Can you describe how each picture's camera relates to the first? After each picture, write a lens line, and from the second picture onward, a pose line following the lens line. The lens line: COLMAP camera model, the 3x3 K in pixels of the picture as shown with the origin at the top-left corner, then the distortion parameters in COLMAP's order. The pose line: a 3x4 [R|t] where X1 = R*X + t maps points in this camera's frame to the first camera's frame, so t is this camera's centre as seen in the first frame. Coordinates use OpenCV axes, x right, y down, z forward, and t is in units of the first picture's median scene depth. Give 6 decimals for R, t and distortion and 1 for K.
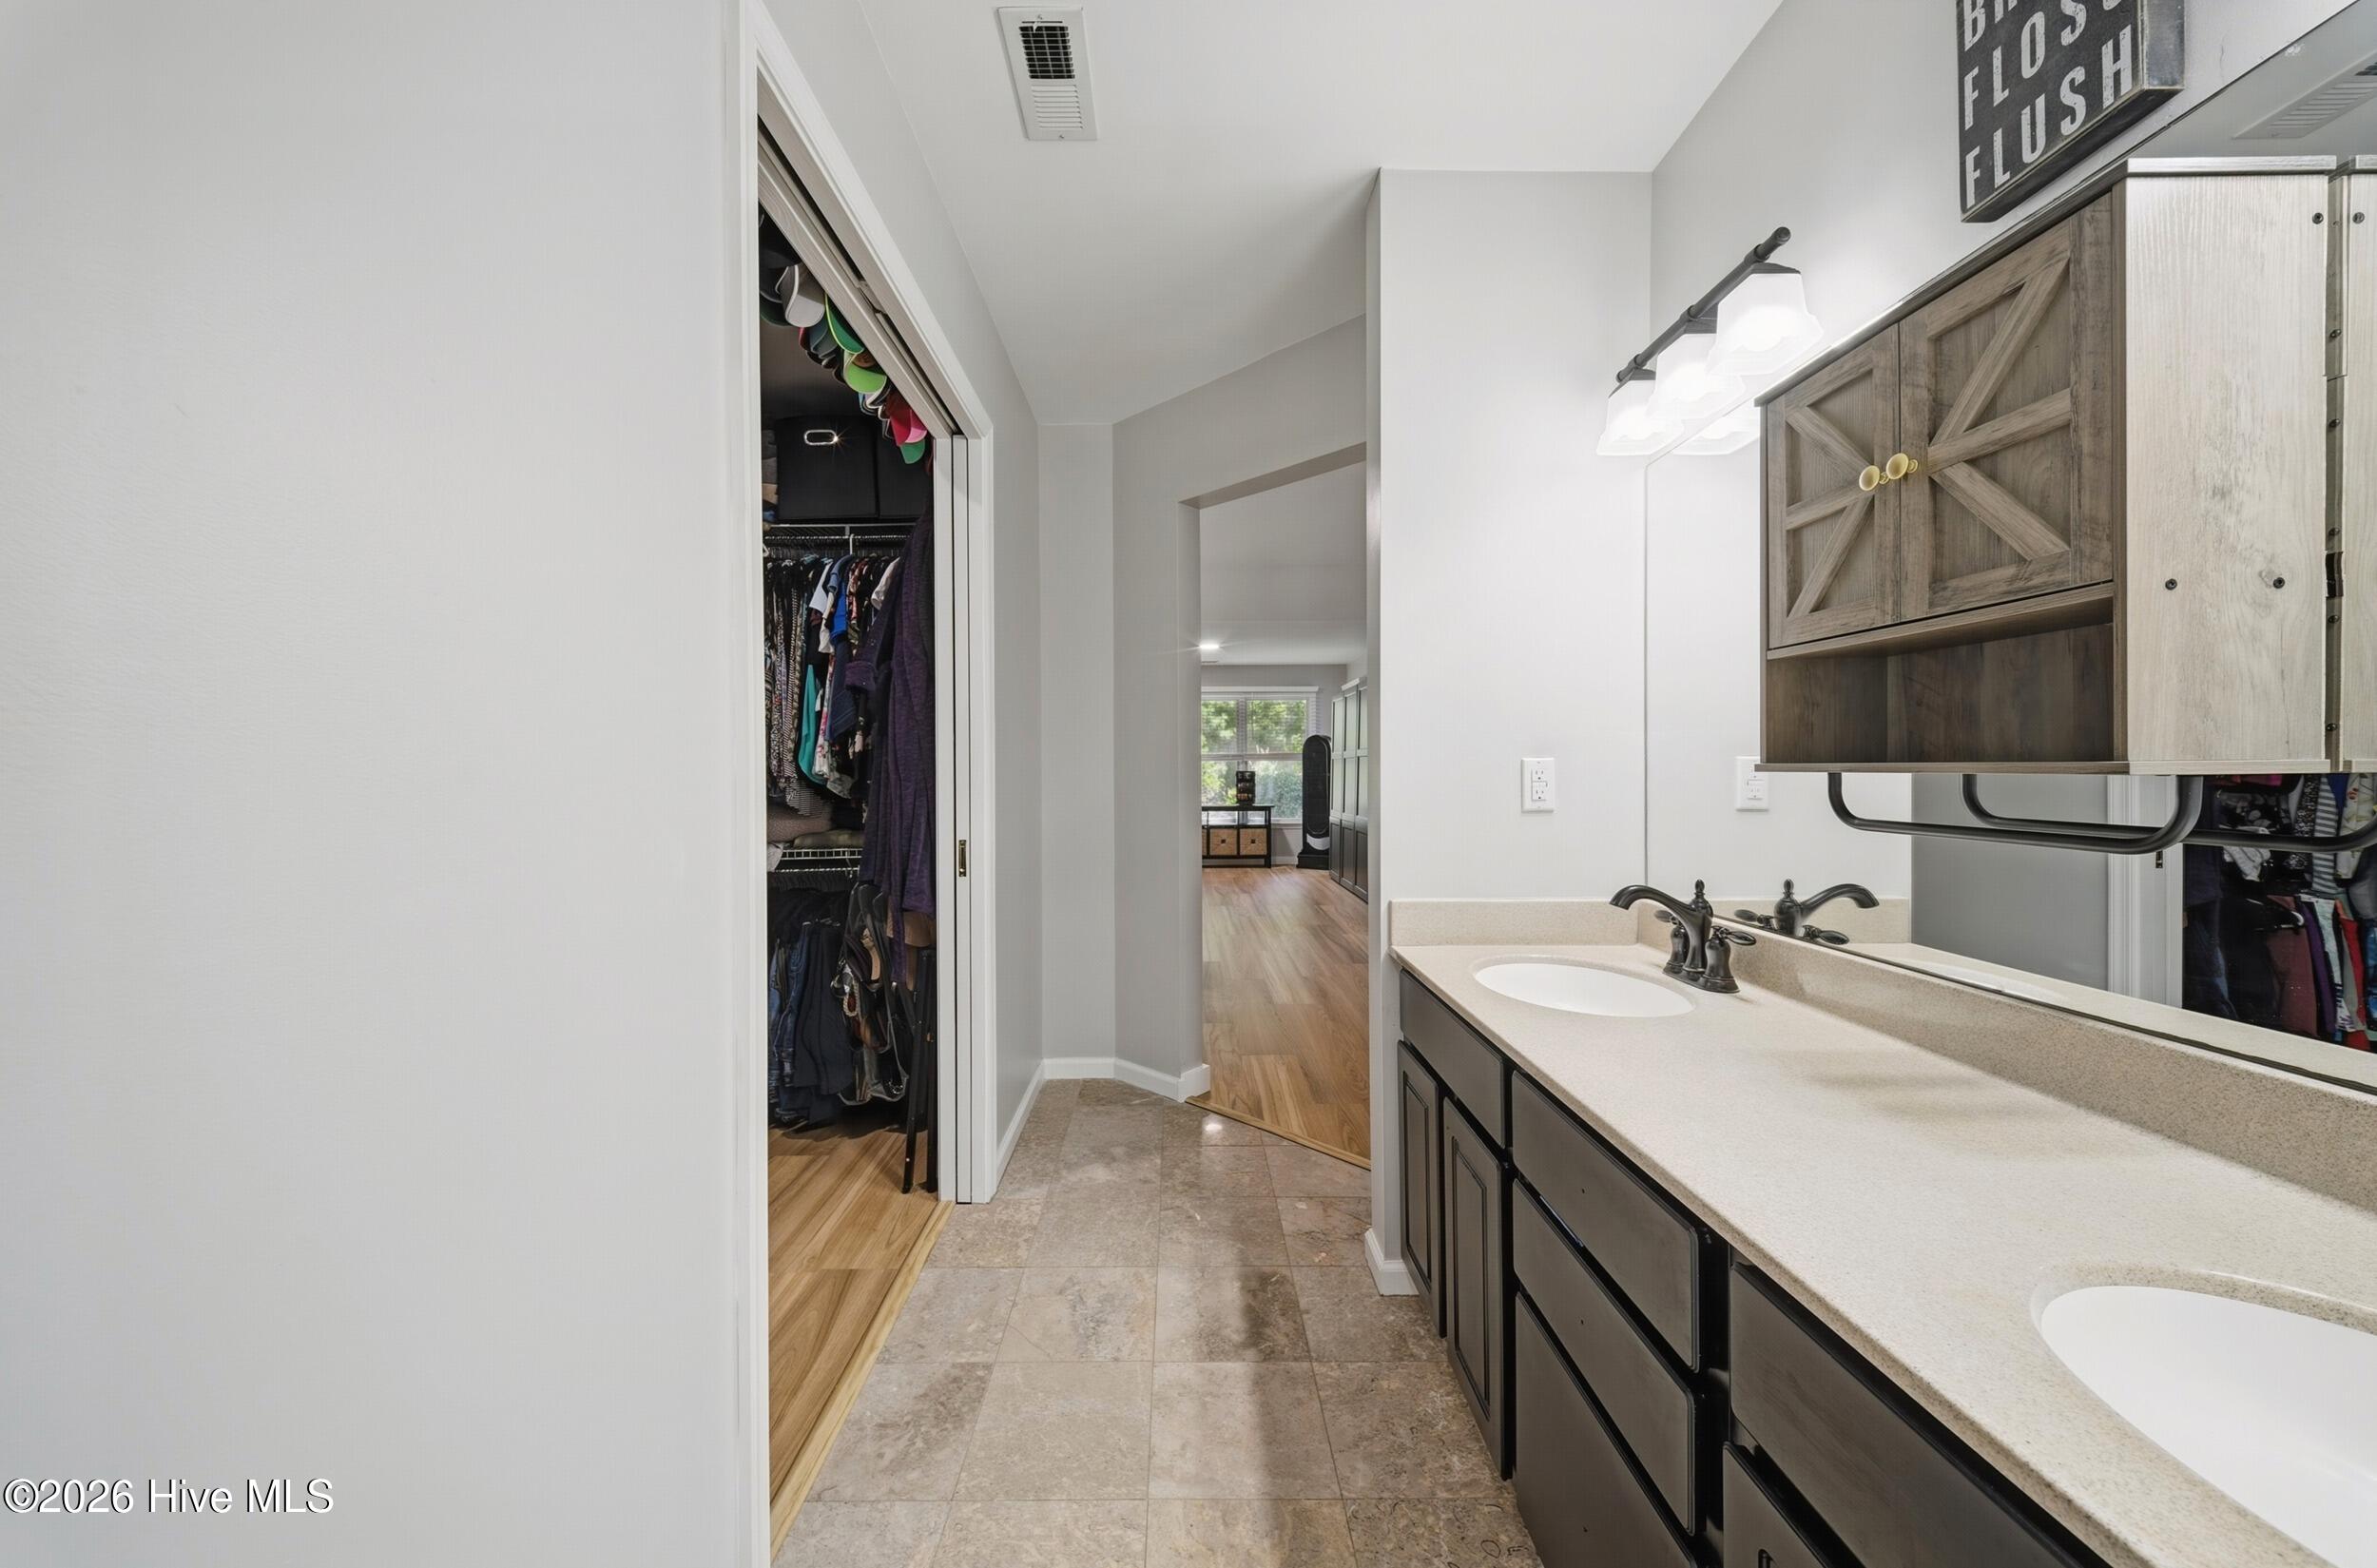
lens RADIAL K [[836.3, 0, 1199.0], [0, 836.3, 773.3], [0, 0, 1]] dist [0.006186, -0.003509]
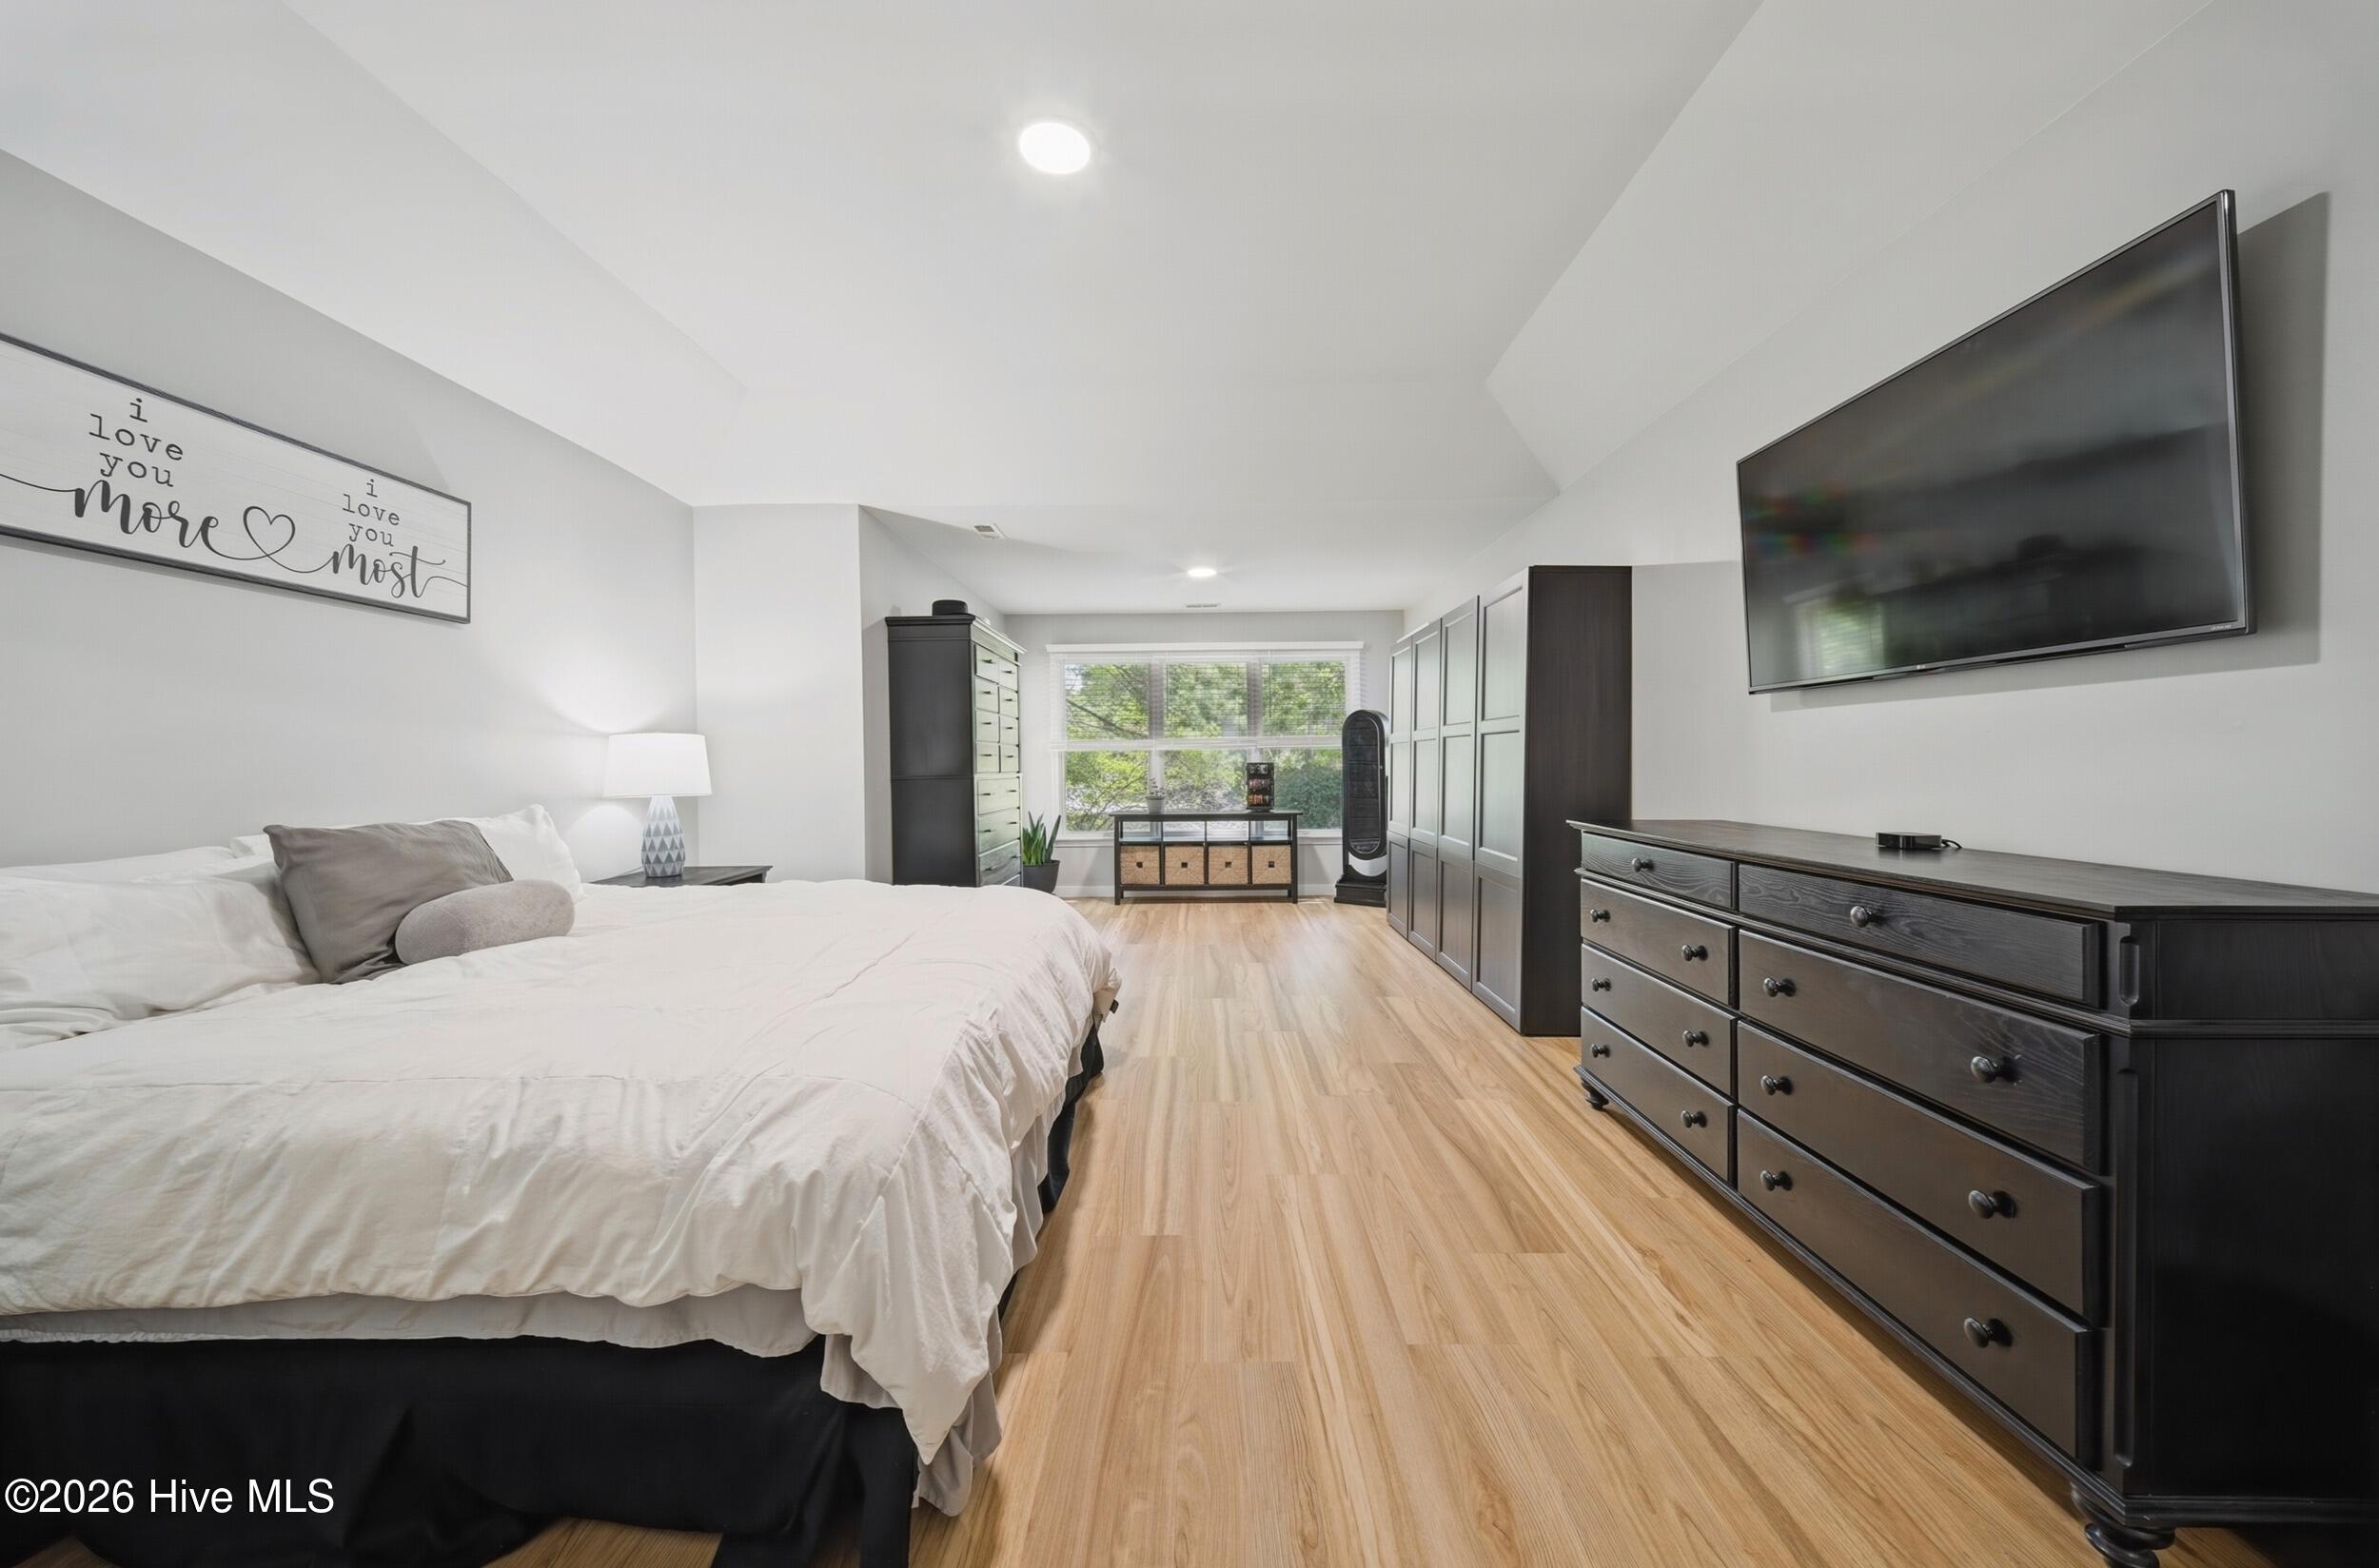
lens RADIAL K [[836.9, 0, 1197.6], [0, 836.9, 770.9], [0, 0, 1]] dist [0.006186, -0.003509]
pose [[0.999622, -0.005844, -0.026873, 0.022755], [0.006001, 0.999965, 0.005789, -0.000283], [0.026838, -0.005948, 0.999622, 0.306595]]
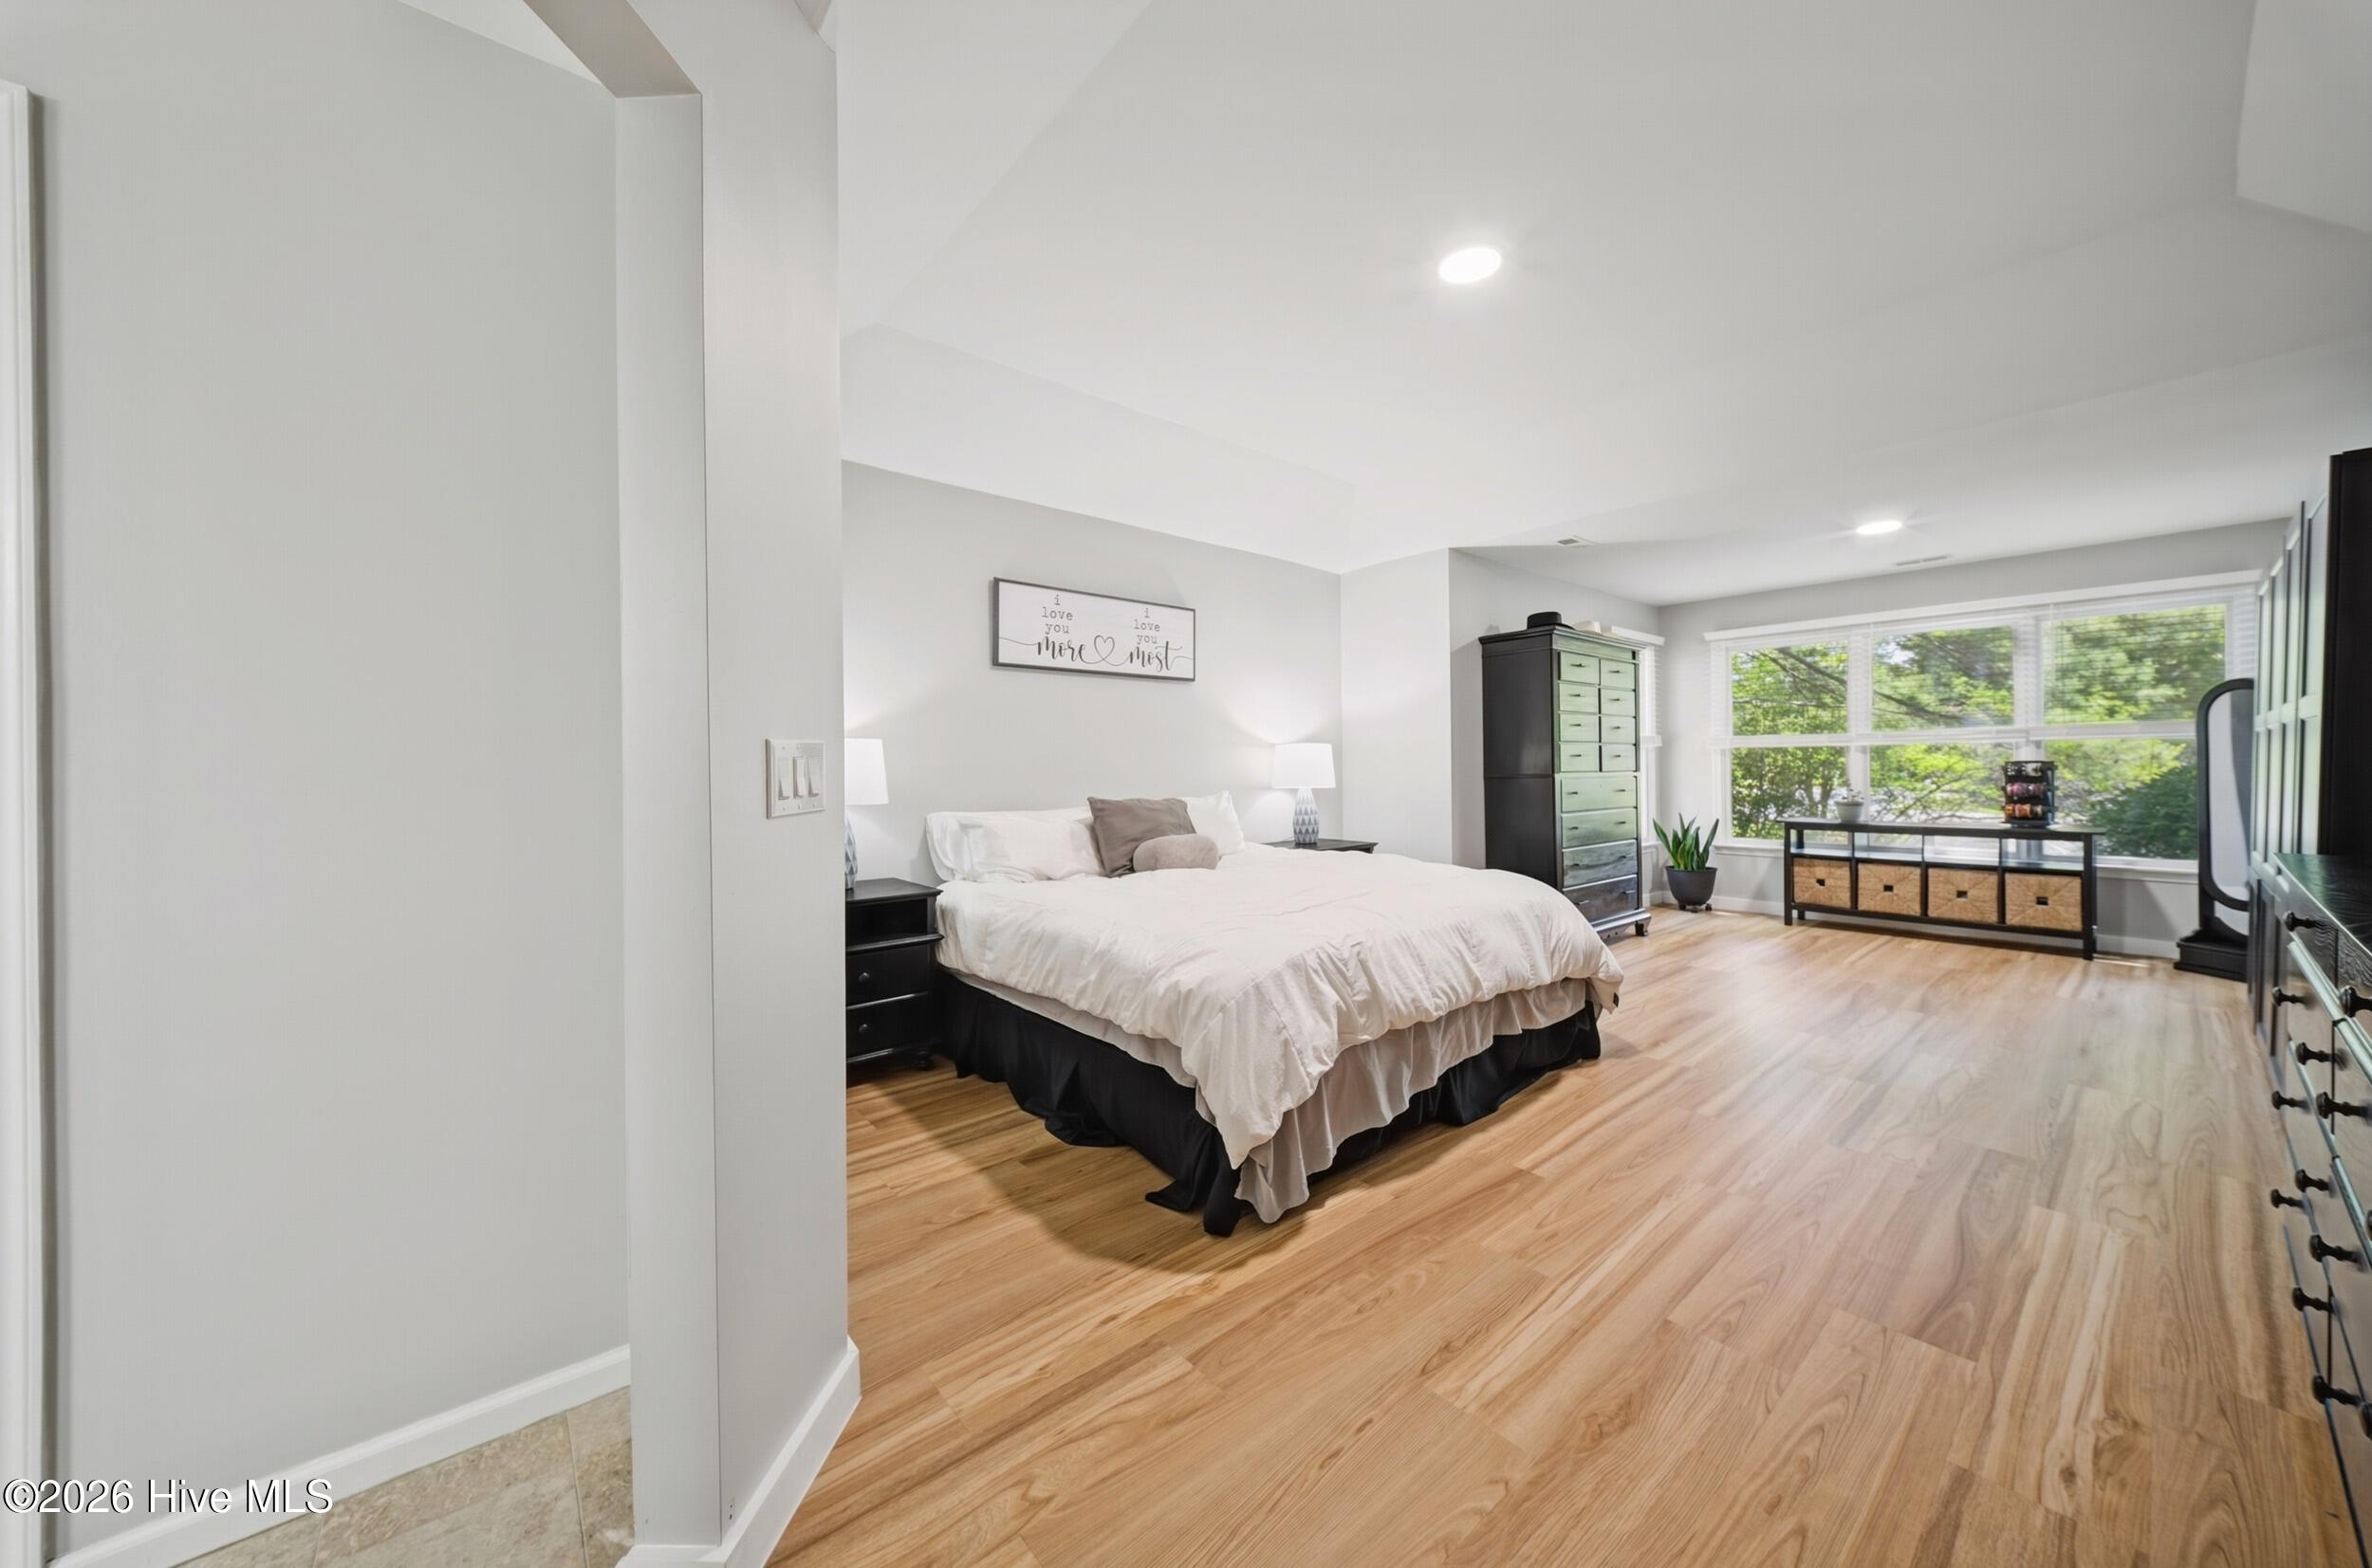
lens RADIAL K [[834.4, 0, 1189.9], [0, 834.4, 771.1], [0, 0, 1]] dist [0.006186, -0.003509]
pose [[0.628615, 0.000628, -0.777717, 0.133602], [0.005339, 0.999973, 0.005123, -0.001760], [0.777699, -0.007373, 0.628594, 0.285749]]
